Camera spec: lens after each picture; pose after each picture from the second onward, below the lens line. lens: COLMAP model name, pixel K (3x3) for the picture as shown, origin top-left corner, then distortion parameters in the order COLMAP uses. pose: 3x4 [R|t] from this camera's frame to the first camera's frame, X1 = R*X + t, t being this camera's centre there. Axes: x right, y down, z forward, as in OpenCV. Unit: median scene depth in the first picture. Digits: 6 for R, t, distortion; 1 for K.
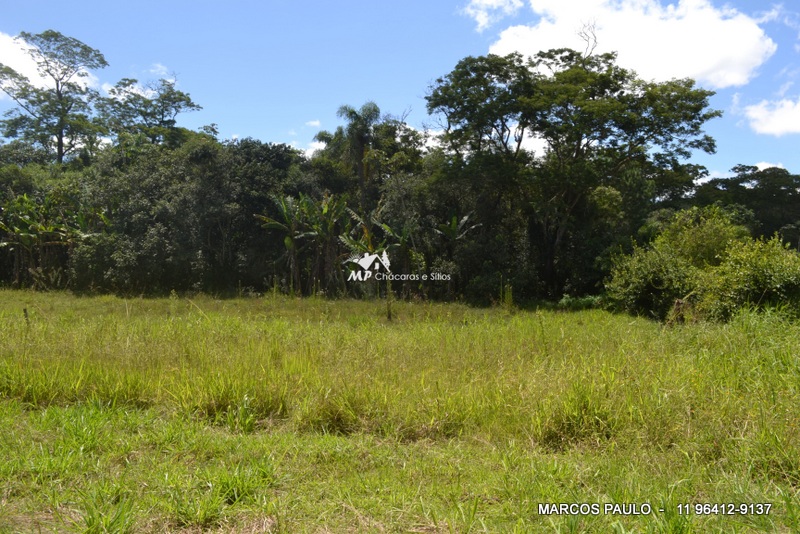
lens RADIAL K [[637.6, 0, 400.0], [0, 637.6, 267.0], [0, 0, 1]] dist [-0.010600, 0.007882]
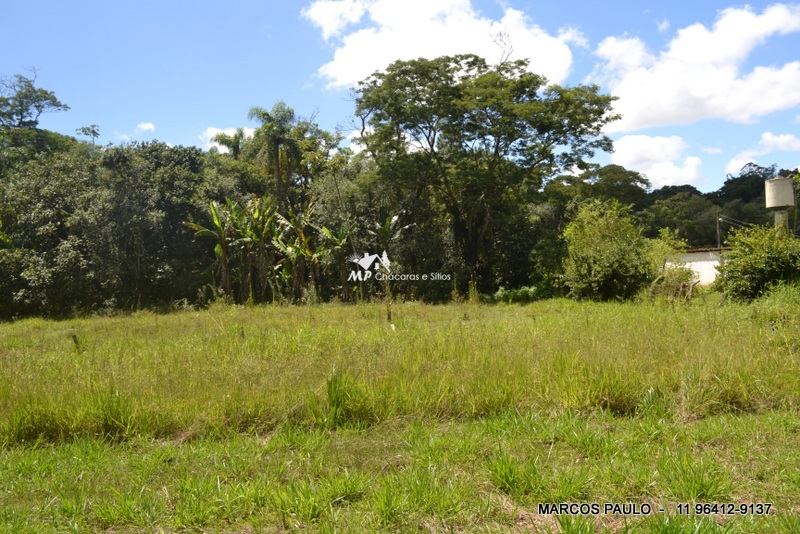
lens RADIAL K [[637.6, 0, 400.0], [0, 637.6, 267.0], [0, 0, 1]] dist [-0.010600, 0.007882]
pose [[0.968373, -0.052646, 0.243891, -0.142519], [0.053266, 0.998572, 0.004055, -0.003005], [-0.243756, 0.009064, 0.969794, 0.013328]]
